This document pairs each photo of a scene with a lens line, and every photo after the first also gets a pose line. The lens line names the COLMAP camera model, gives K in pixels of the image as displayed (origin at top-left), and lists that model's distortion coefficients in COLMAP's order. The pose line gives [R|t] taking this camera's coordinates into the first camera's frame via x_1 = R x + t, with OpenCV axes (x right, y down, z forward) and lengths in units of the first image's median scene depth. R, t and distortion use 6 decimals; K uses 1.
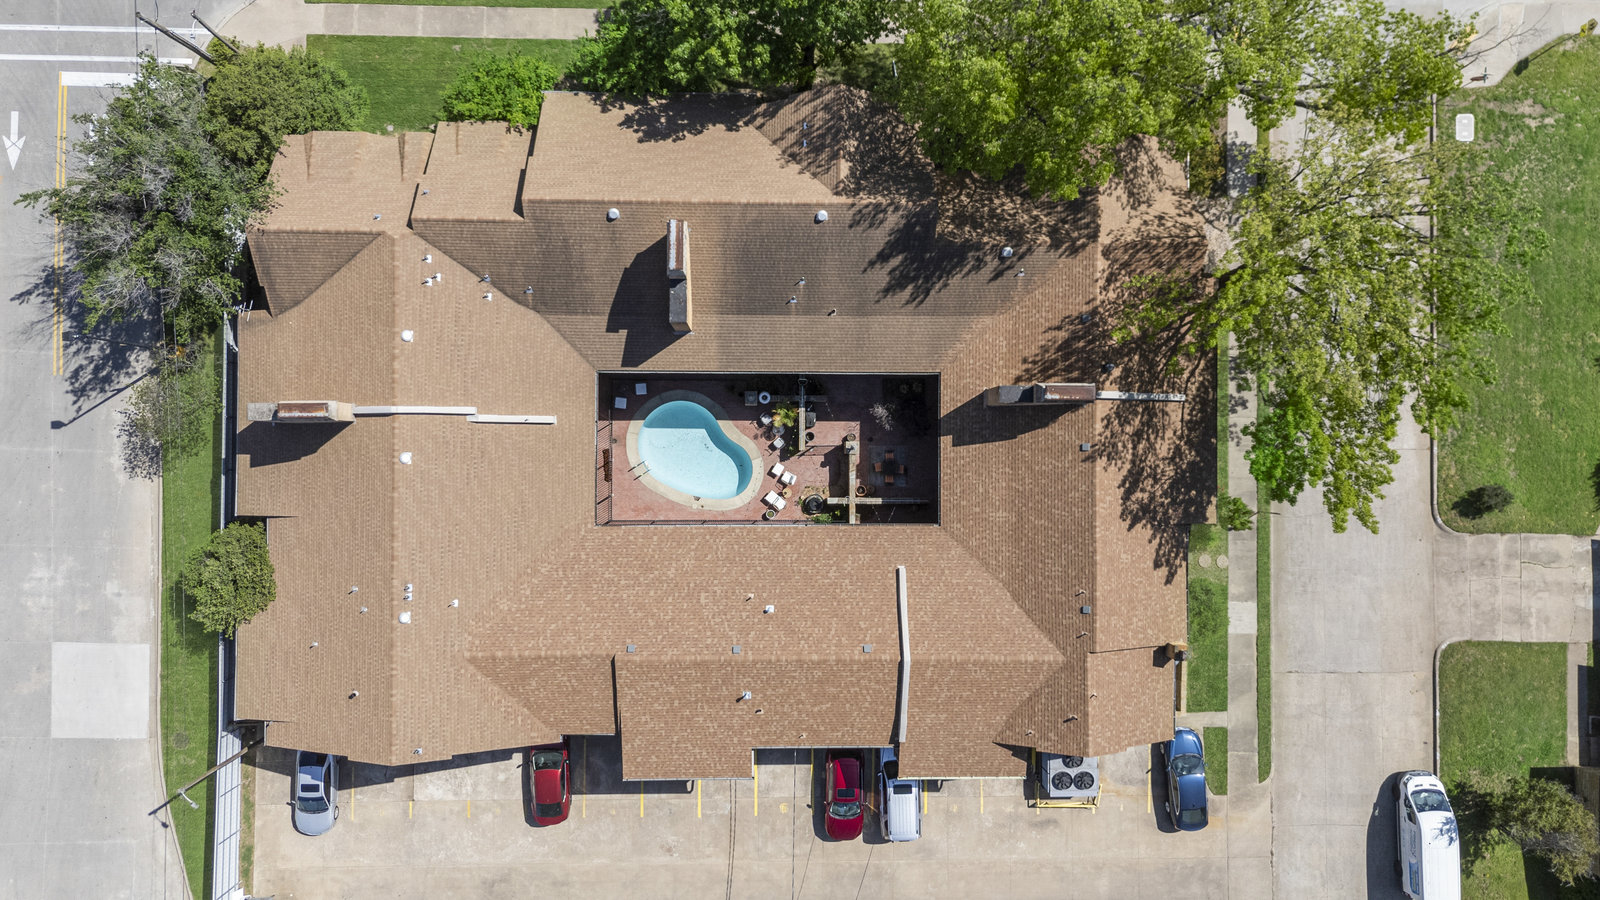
lens RADIAL K [[1197.7, 0, 799.7], [0, 1197.7, 450.1], [0, 0, 1]] dist [0.031109, -0.014247]
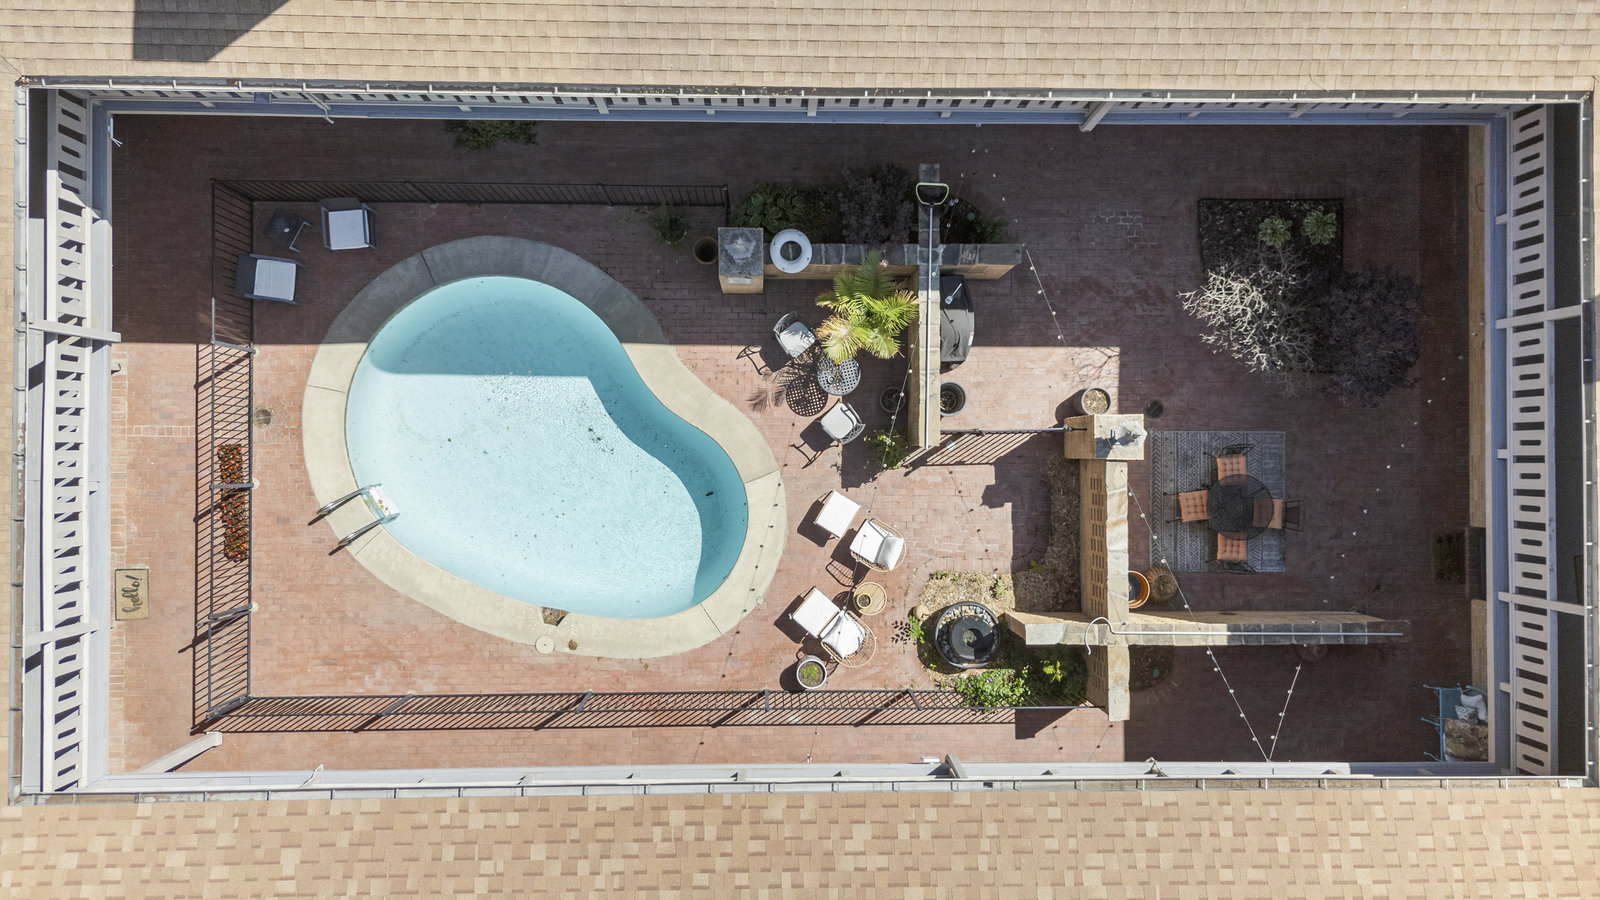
lens RADIAL K [[1197.7, 0, 800.2], [0, 1197.7, 449.1], [0, 0, 1]] dist [0.031109, -0.014247]
pose [[0.999994, -0.003365, -0.000953, -0.026580], [0.003366, 0.999994, 0.000874, 0.000387], [0.000950, -0.000877, 0.999999, 0.715734]]
